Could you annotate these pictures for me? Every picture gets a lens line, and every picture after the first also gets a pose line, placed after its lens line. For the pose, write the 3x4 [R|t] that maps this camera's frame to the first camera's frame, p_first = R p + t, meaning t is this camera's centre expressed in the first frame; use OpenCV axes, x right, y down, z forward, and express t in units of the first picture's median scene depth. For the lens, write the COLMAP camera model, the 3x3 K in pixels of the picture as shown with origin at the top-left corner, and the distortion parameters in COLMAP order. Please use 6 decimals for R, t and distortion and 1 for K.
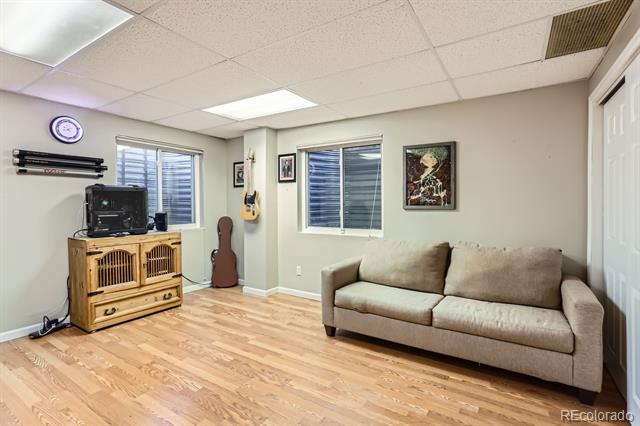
lens RADIAL K [[311.8, 0, 319.8], [0, 311.8, 210.6], [0, 0, 1]] dist [-0.015284, 0.005724]
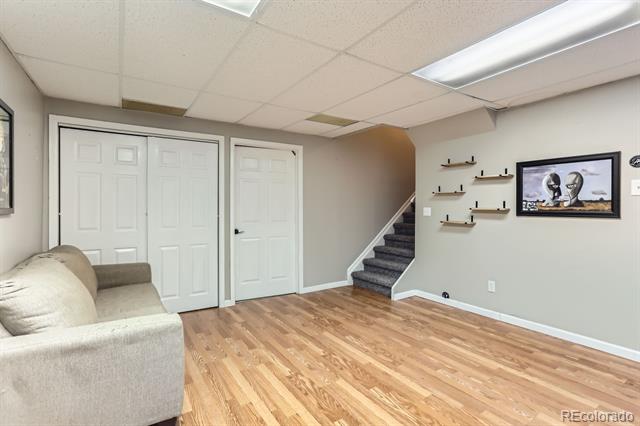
lens RADIAL K [[311.8, 0, 318.7], [0, 311.8, 210.7], [0, 0, 1]] dist [-0.015284, 0.005724]
pose [[-0.912601, -0.001229, 0.408850, -0.610788], [0.007617, 0.999771, 0.020008, -0.024955], [-0.408781, 0.021373, -0.912382, 1.888226]]
